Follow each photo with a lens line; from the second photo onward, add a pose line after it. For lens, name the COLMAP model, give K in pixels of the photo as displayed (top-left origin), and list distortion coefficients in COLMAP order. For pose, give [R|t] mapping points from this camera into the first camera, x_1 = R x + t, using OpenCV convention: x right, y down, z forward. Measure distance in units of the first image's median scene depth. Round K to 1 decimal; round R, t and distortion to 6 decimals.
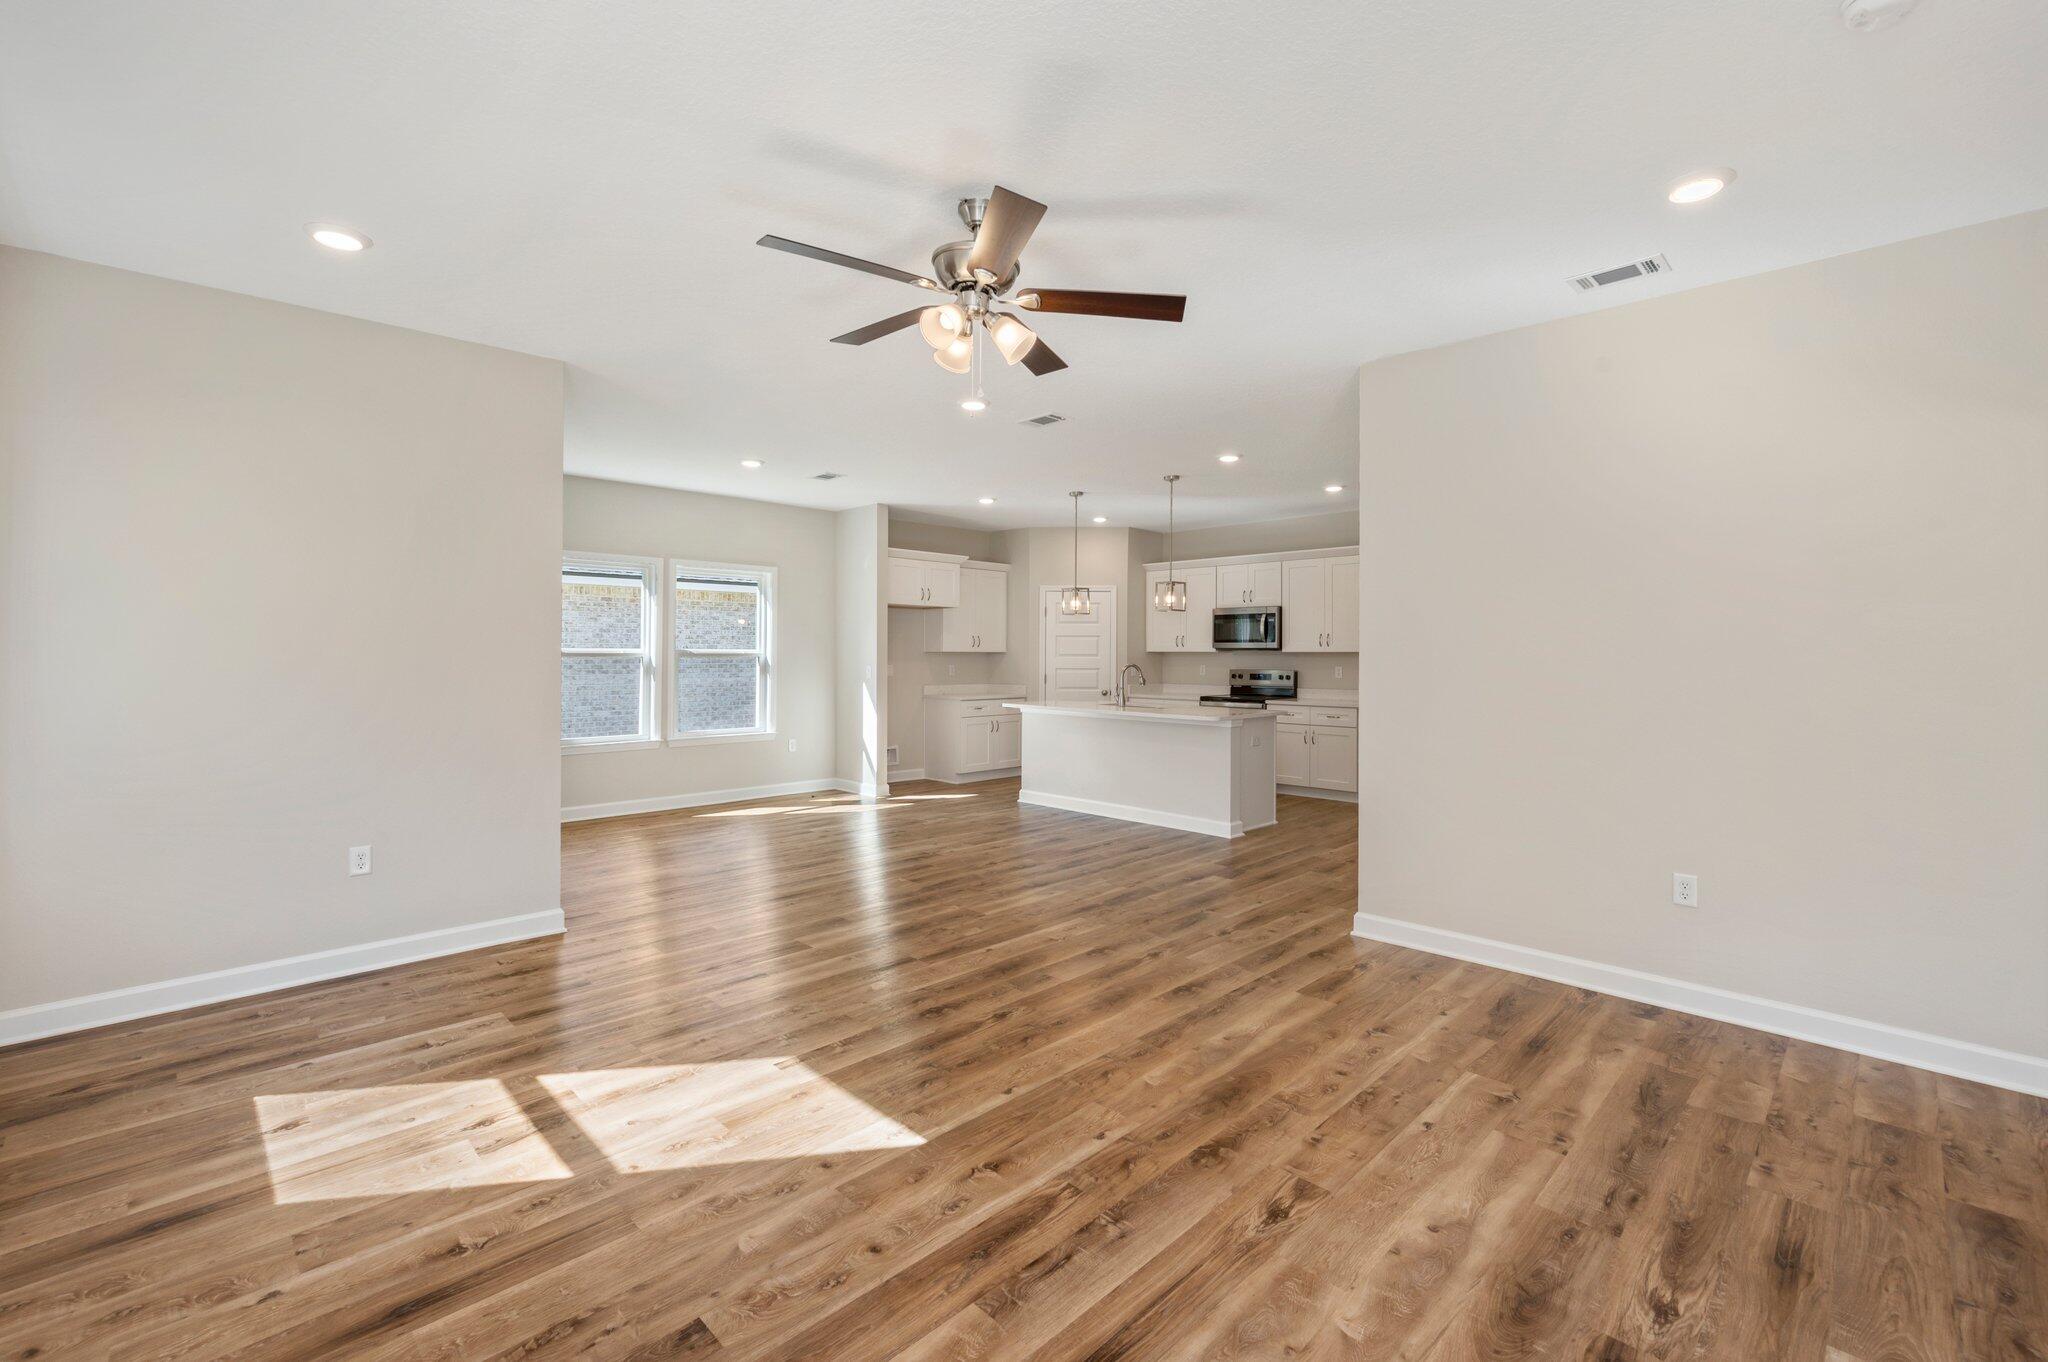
lens RADIAL K [[880.9, 0, 1033.9], [0, 880.9, 645.0], [0, 0, 1]] dist [-0.001886, -0.000464]
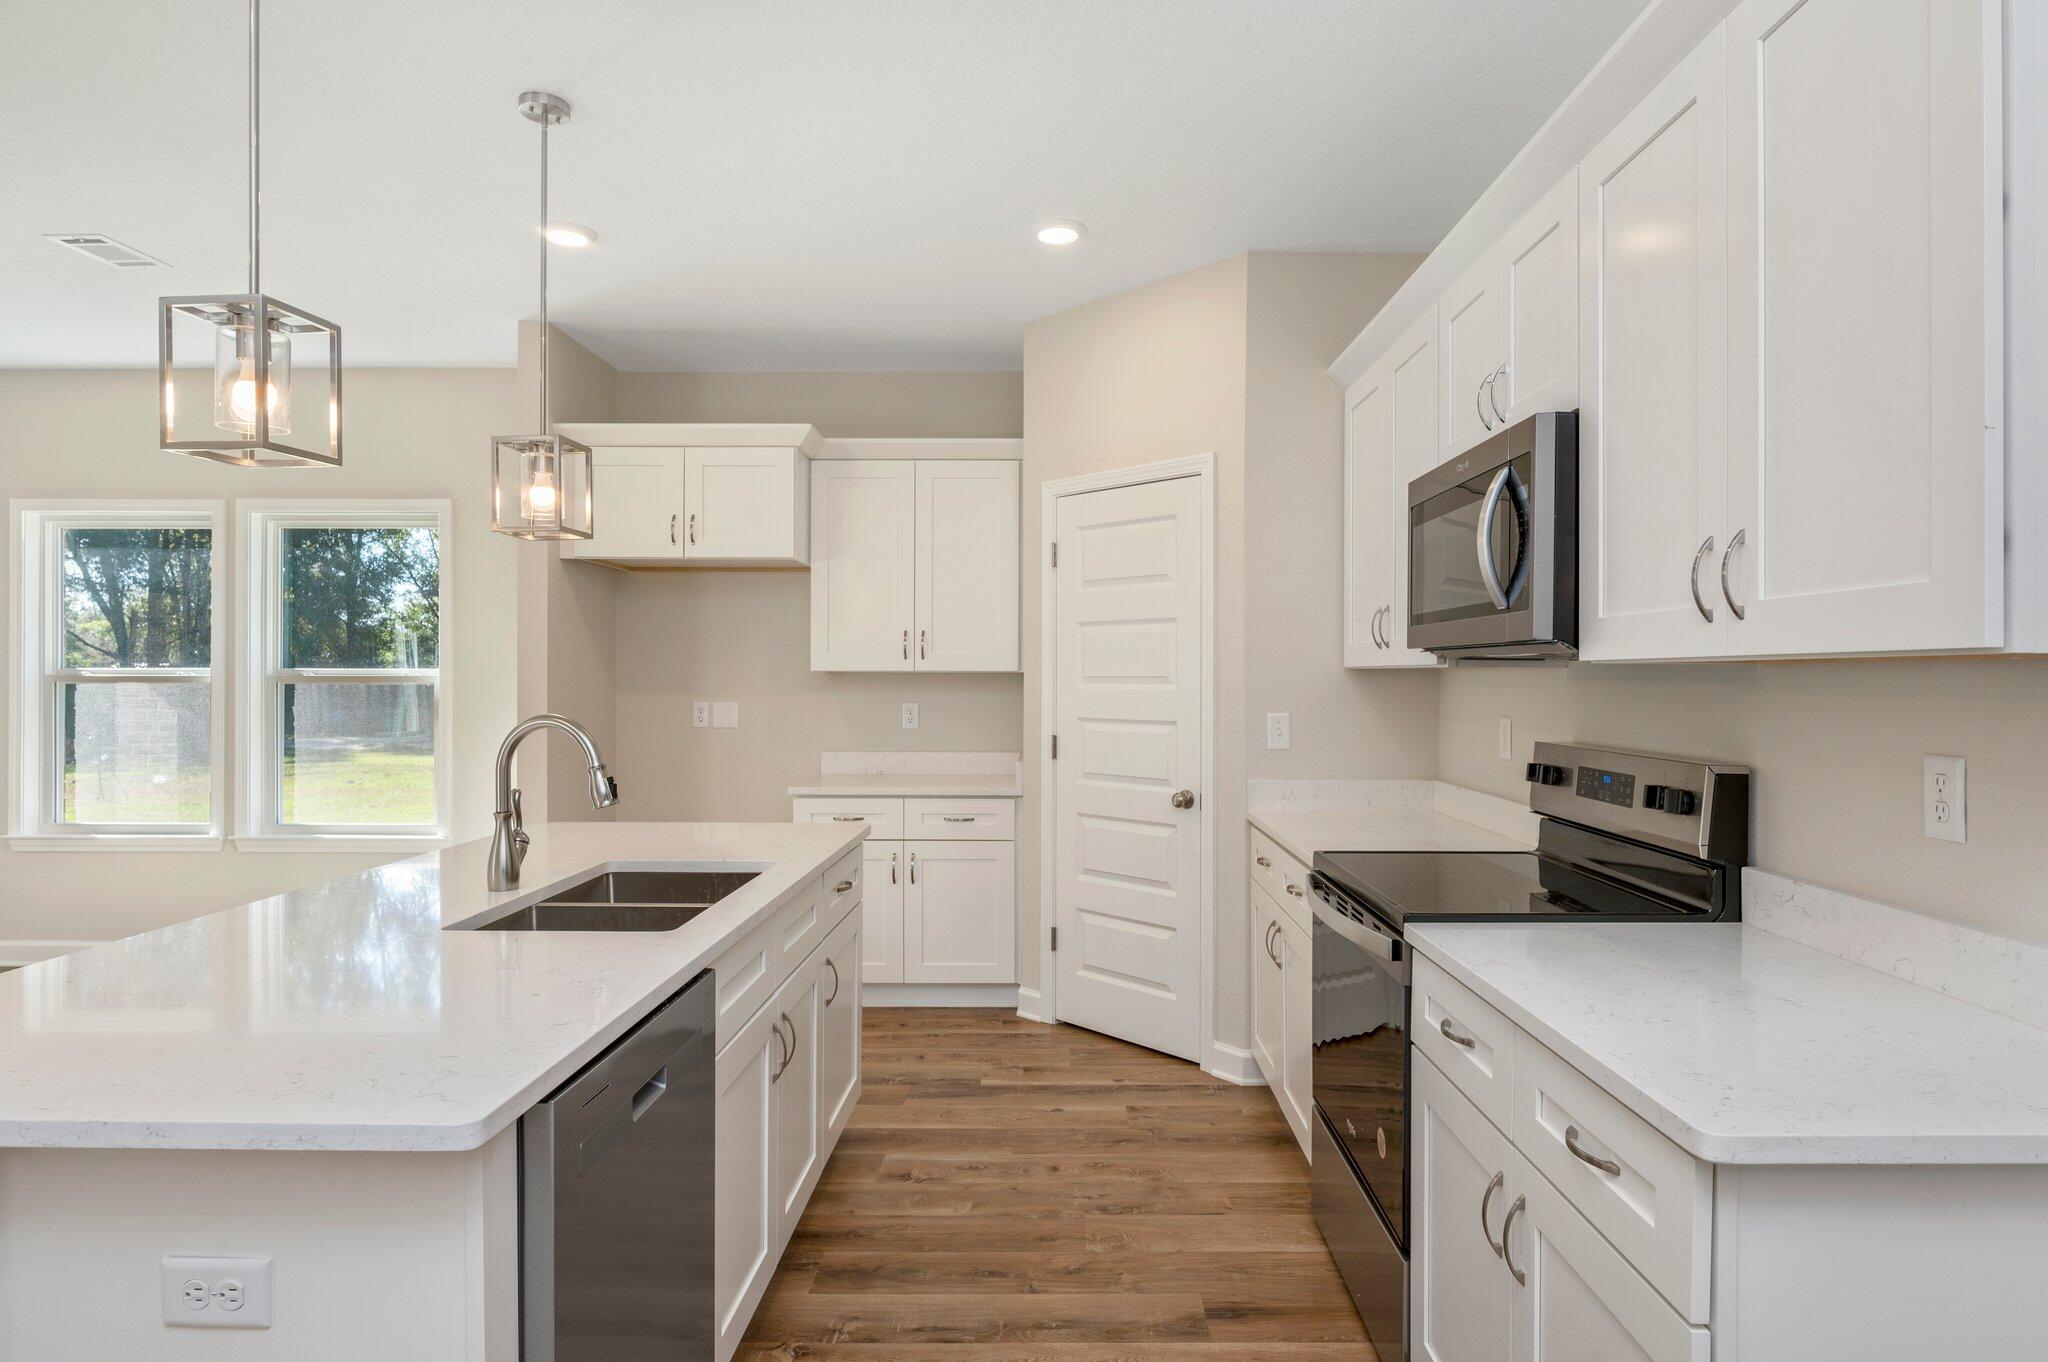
lens RADIAL K [[1126.4, 0, 1059.3], [0, 1126.4, 676.7], [0, 0, 1]] dist [-0.005707, 0.001345]
pose [[0.709565, -0.001462, -0.704639, 0.935520], [0.007754, 0.999953, 0.005734, 0.022290], [0.704598, -0.009532, 0.709543, 1.942839]]
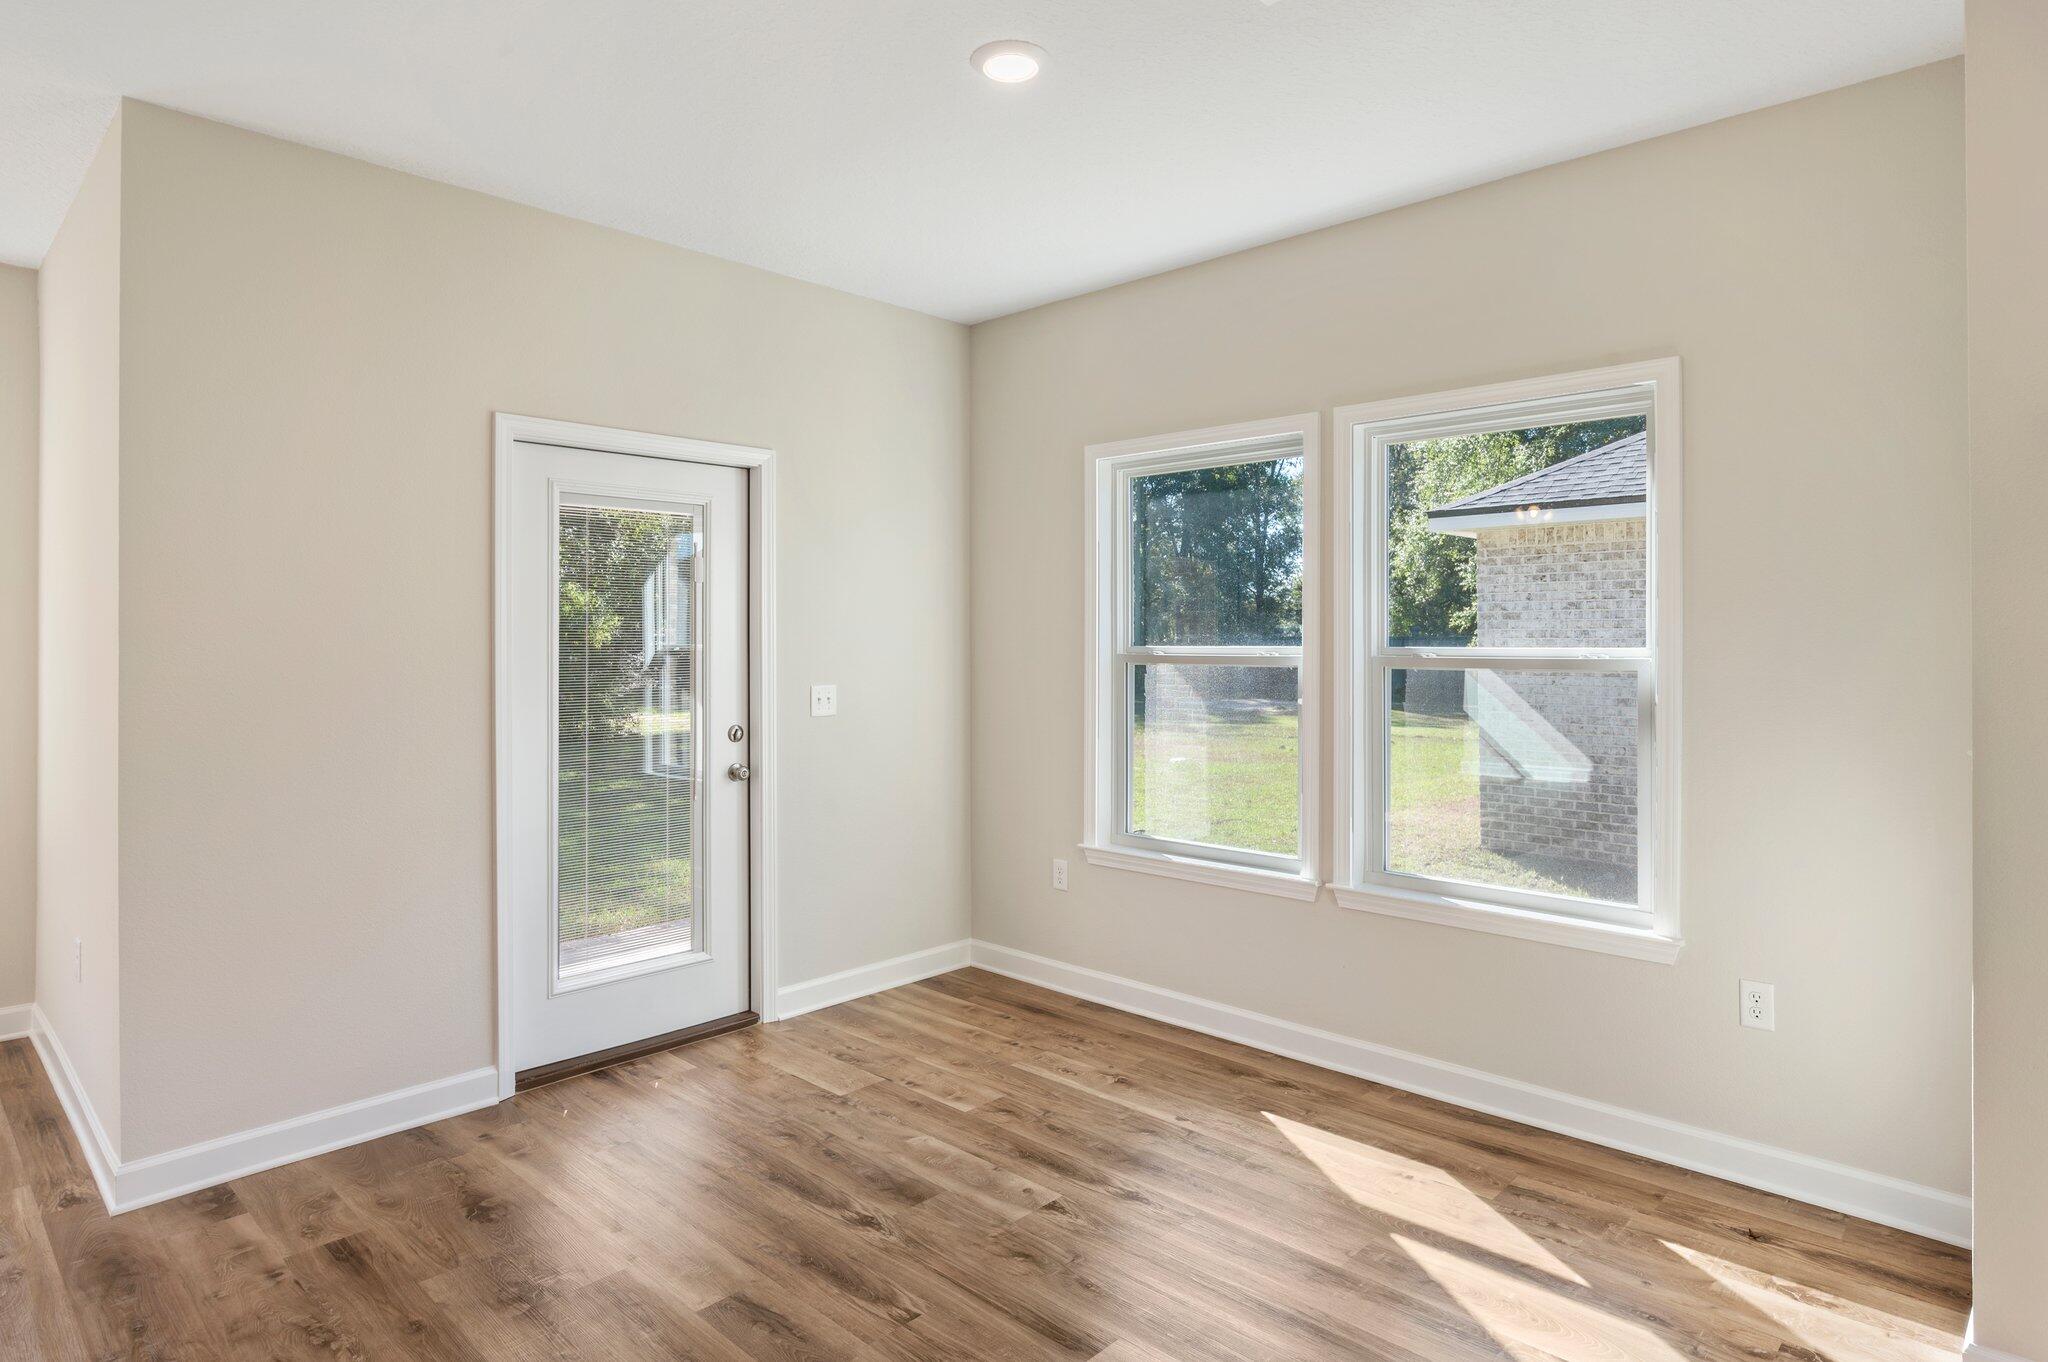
lens RADIAL K [[1144.9, 0, 1014.6], [0, 1144.9, 633.3], [0, 0, 1]] dist [-0.004876, 0.000185]
pose [[0.025534, -0.010429, -0.999620, 0.193028], [0.012117, 0.999875, -0.010122, 0.006148], [0.999601, -0.011854, 0.025657, 1.904358]]
